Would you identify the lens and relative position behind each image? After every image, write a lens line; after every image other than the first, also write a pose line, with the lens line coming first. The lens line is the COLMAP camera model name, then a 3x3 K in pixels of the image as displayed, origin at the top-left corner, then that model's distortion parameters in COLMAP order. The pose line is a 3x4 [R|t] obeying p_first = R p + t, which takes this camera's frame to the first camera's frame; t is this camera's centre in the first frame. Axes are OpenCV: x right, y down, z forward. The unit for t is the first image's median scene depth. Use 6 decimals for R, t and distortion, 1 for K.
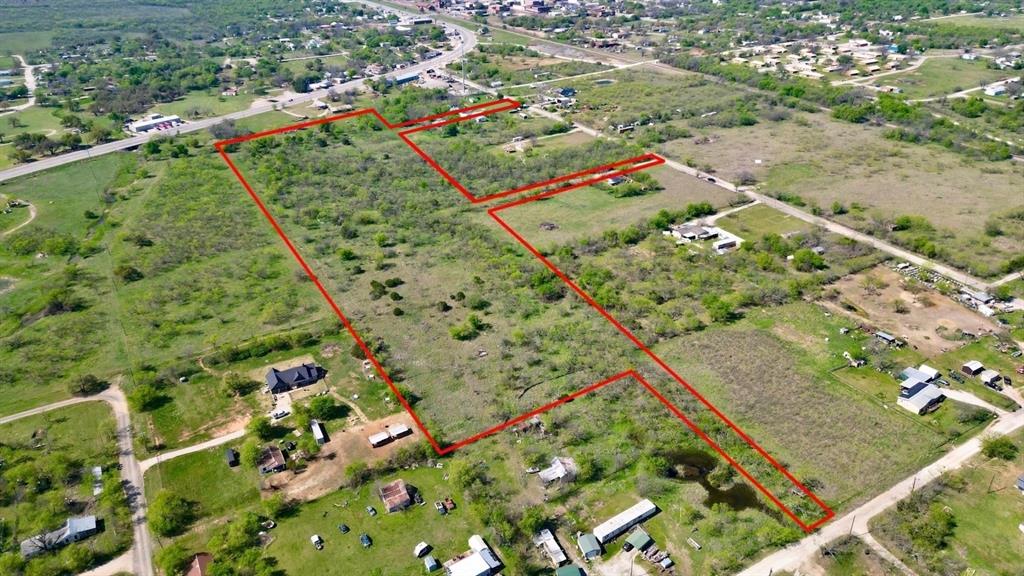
lens RADIAL K [[747.0, 0, 512.0], [0, 747.0, 288.0], [0, 0, 1]] dist [0.006929, -0.001368]
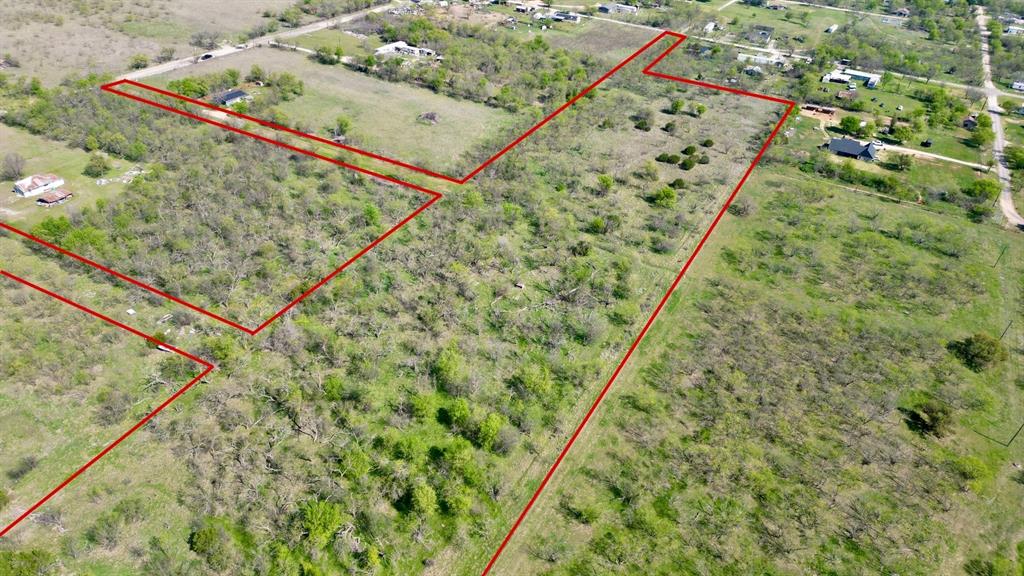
lens RADIAL K [[747.0, 0, 512.0], [0, 747.0, 288.0], [0, 0, 1]] dist [0.006929, -0.001368]
pose [[-0.549062, -0.465896, 0.693881, -0.740630], [0.325431, 0.645523, 0.690938, -0.571762], [-0.769821, 0.605179, -0.202815, 1.455331]]
